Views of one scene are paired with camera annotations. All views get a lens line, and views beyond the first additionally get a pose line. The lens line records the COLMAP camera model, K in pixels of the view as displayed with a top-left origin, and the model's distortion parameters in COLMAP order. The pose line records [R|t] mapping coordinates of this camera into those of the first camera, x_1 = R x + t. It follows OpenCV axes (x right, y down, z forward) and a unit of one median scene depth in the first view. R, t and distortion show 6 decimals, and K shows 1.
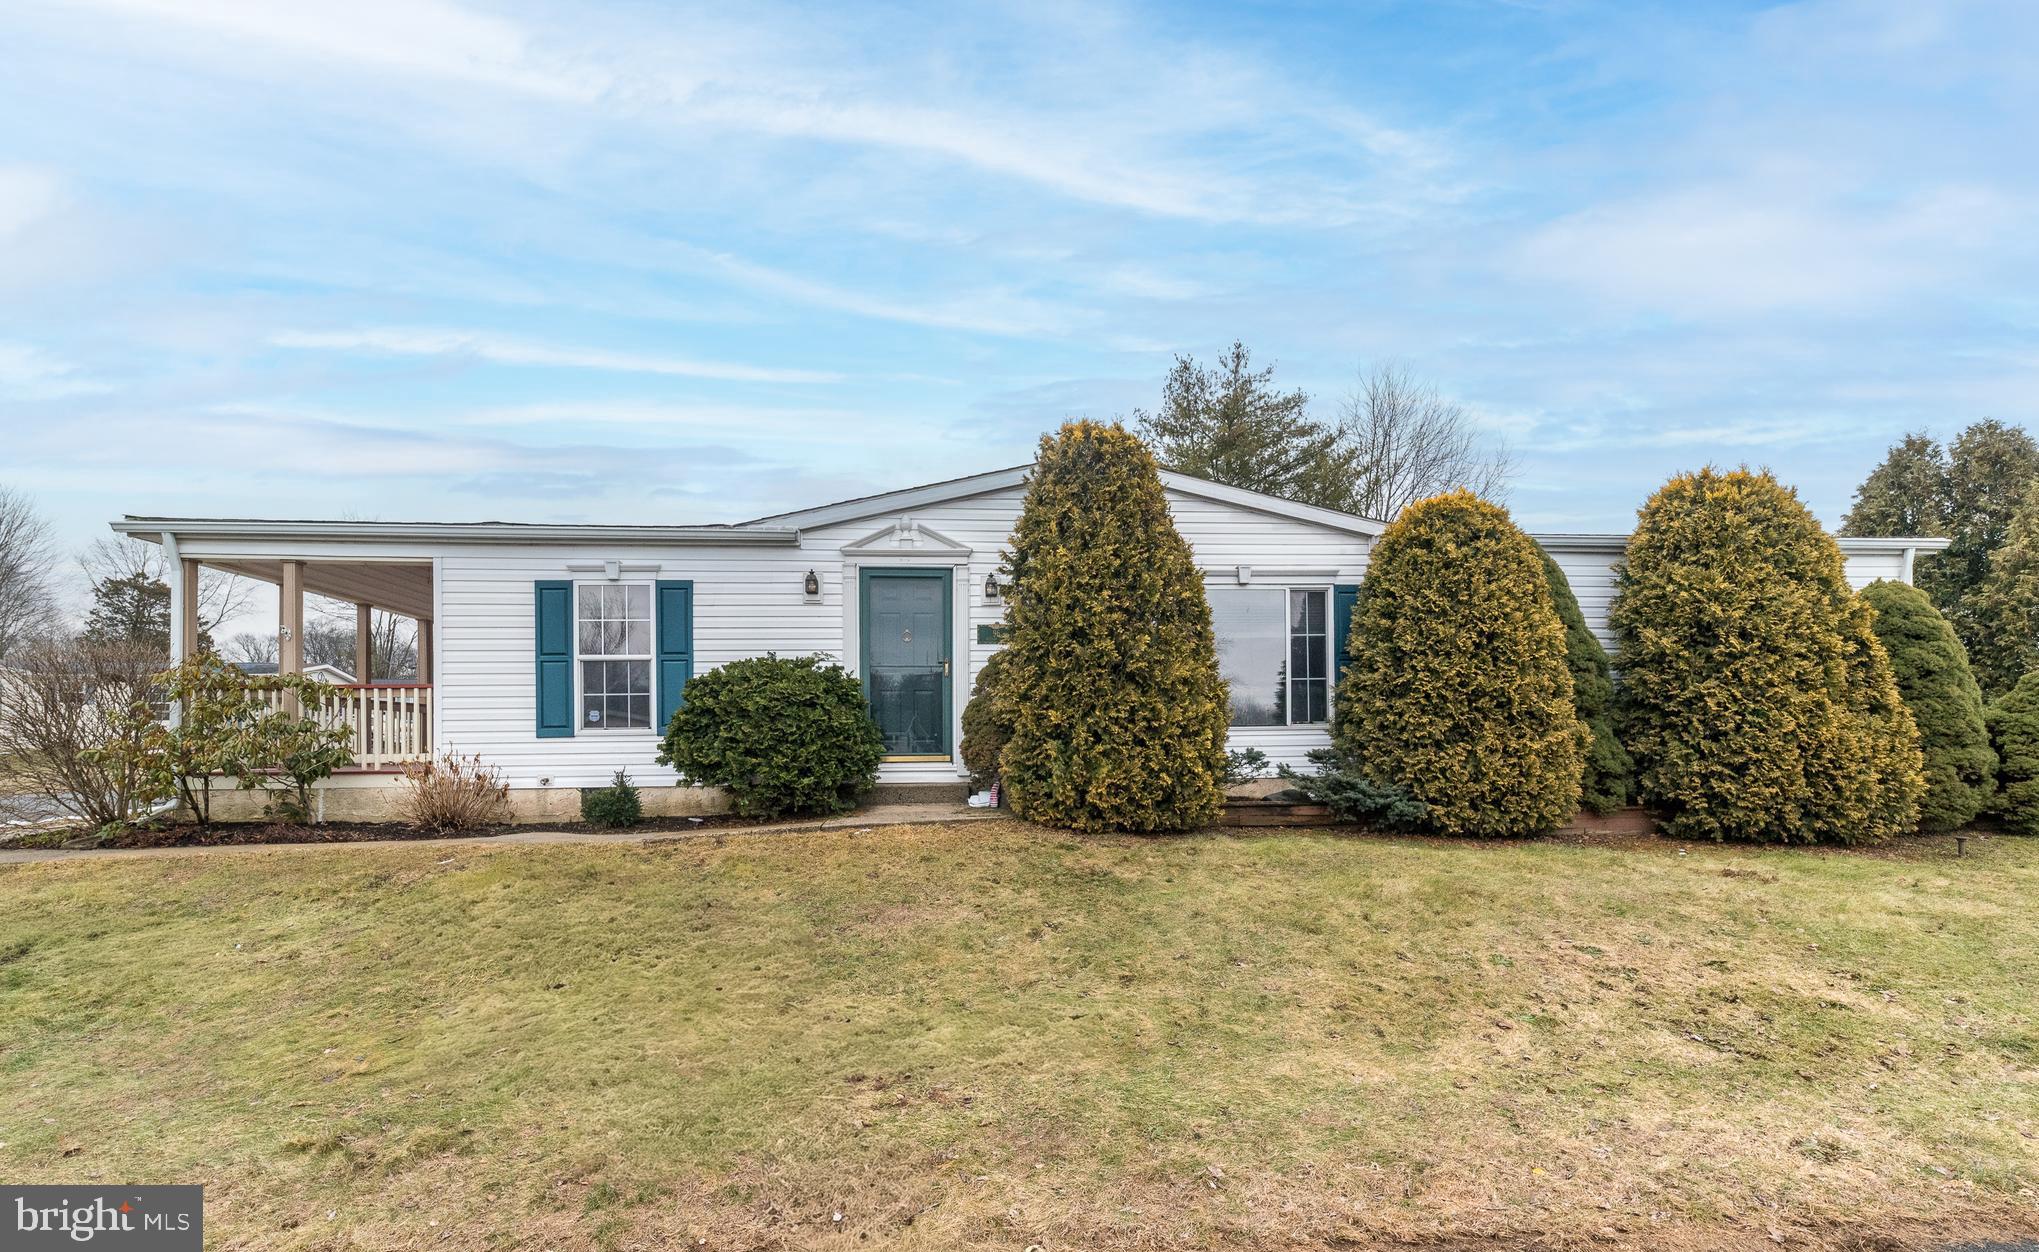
lens RADIAL K [[870.6, 0, 1019.5], [0, 870.6, 626.0], [0, 0, 1]] dist [0.006143, 0.000230]
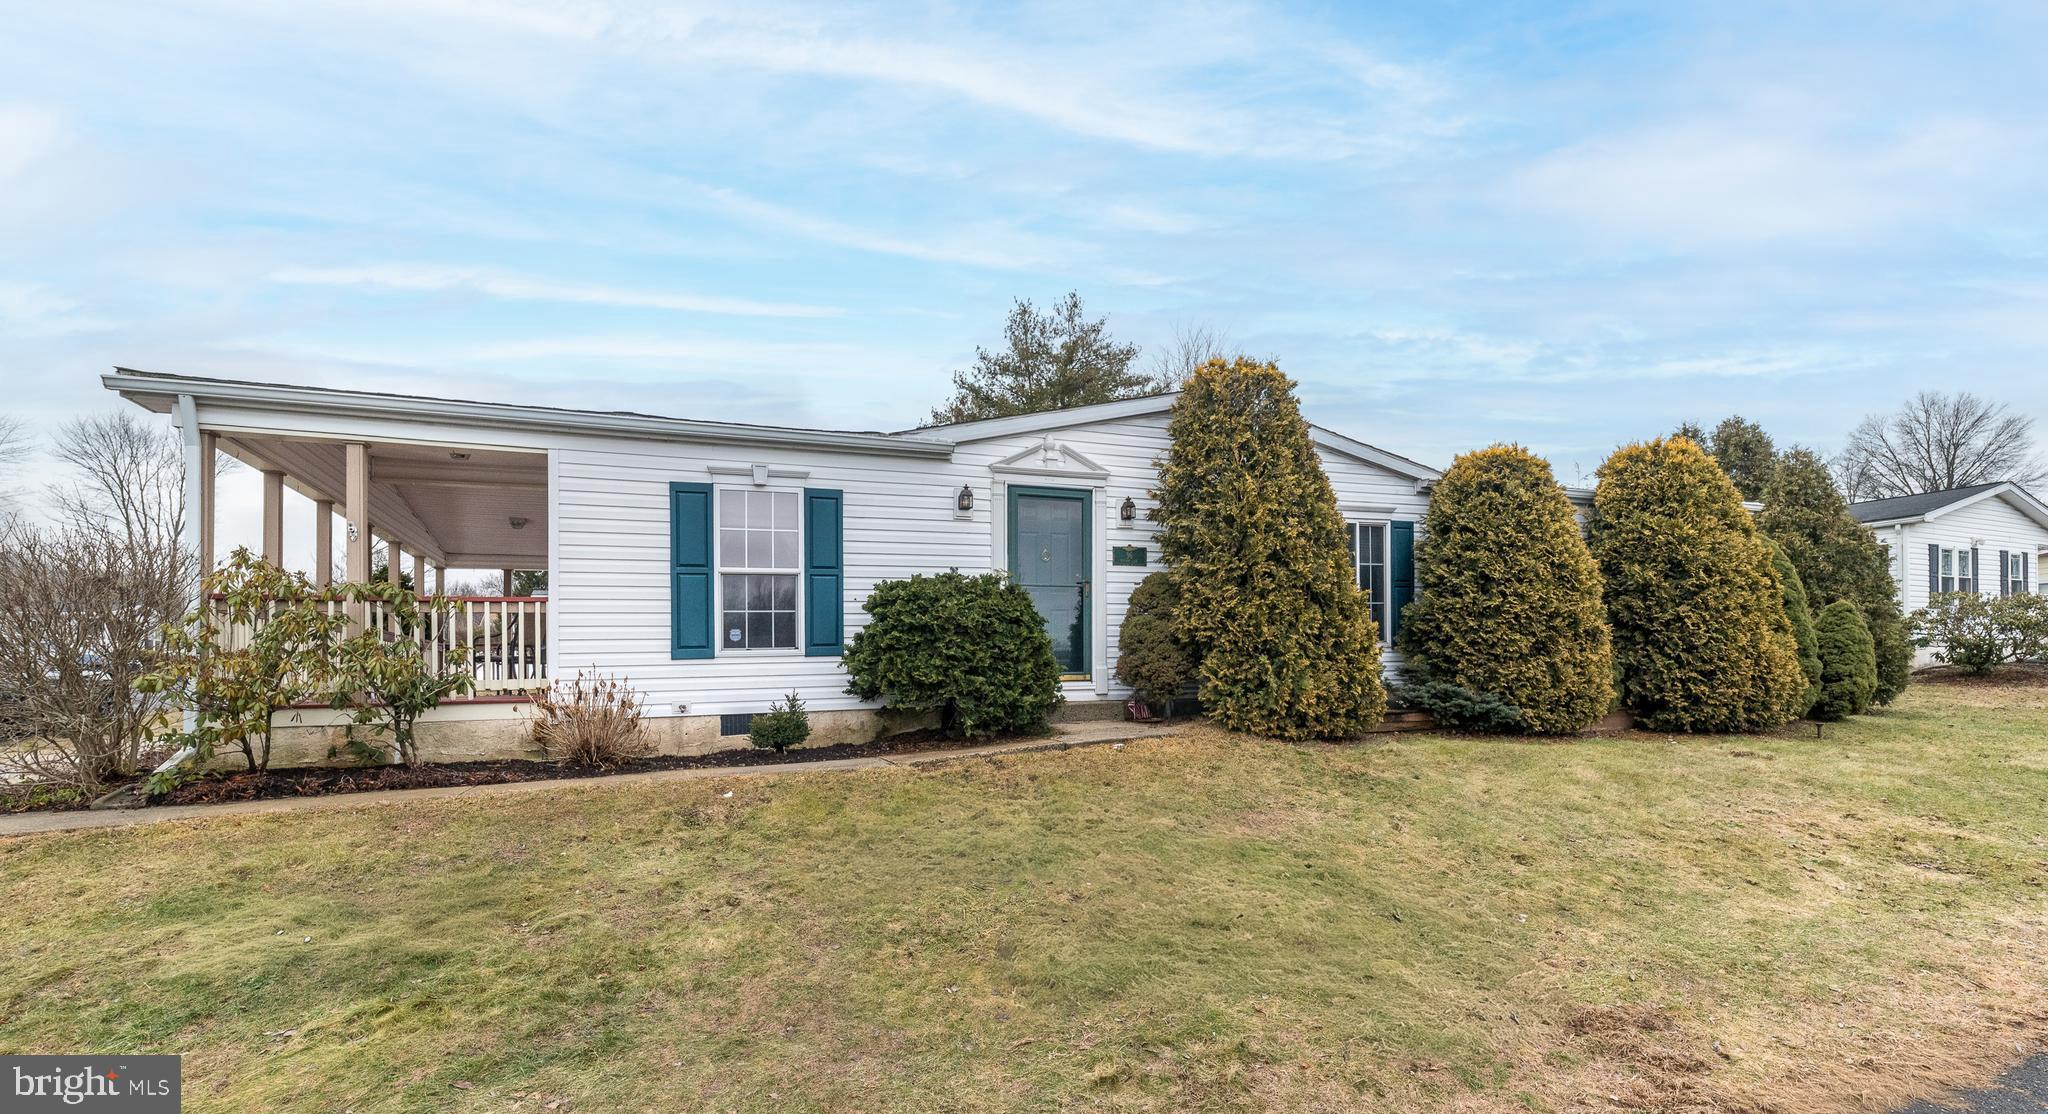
lens RADIAL K [[861.2, 0, 1024.0], [0, 861.2, 557.0], [0, 0, 1]] dist [0.005027, 0.000330]
pose [[0.959104, 0.025095, 0.281939, -0.471510], [-0.024096, 0.999685, -0.007010, 0.022400], [-0.282026, -0.000070, 0.959407, 0.063613]]
